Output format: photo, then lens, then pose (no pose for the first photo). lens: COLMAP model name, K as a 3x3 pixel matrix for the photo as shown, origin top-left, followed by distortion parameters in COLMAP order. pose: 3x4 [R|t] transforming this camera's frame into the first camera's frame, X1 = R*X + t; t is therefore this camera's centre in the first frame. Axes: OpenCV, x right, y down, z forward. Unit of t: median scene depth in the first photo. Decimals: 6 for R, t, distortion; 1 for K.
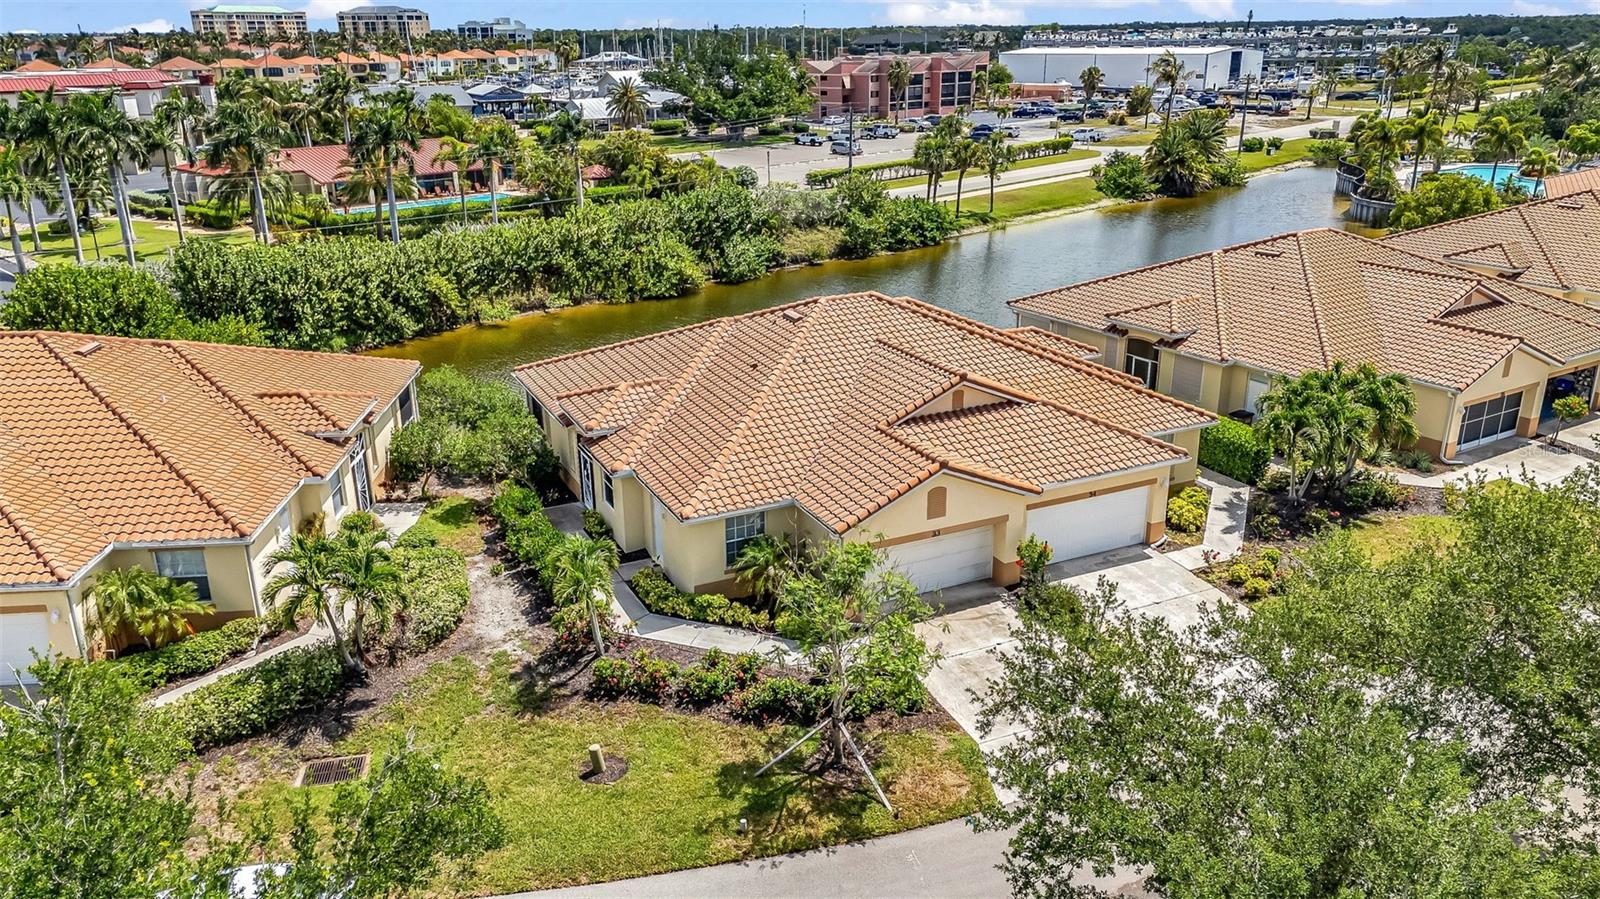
lens RADIAL K [[1153.2, 0, 808.3], [0, 1153.2, 437.1], [0, 0, 1]] dist [0.061970, -0.045777]
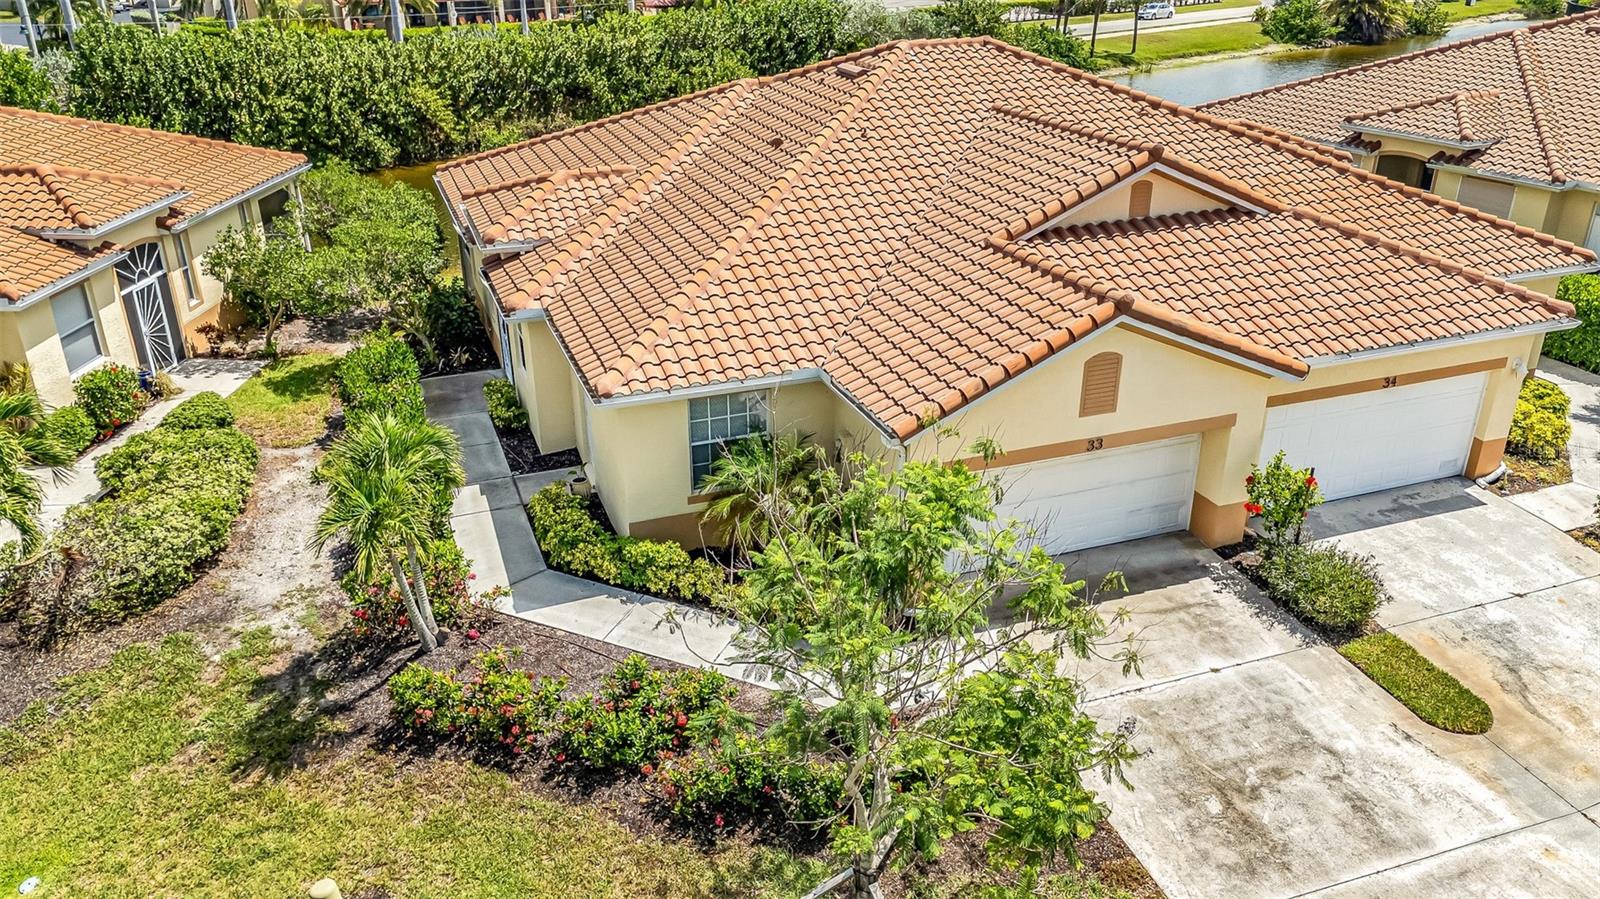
lens RADIAL K [[1153.2, 0, 804.5], [0, 1153.2, 457.9], [0, 0, 1]] dist [0.061970, -0.045777]
pose [[0.995644, 0.042841, -0.082812, 0.022483], [-0.033959, 0.993804, 0.105832, 0.034819], [0.086833, -0.102559, 0.990930, 0.424122]]
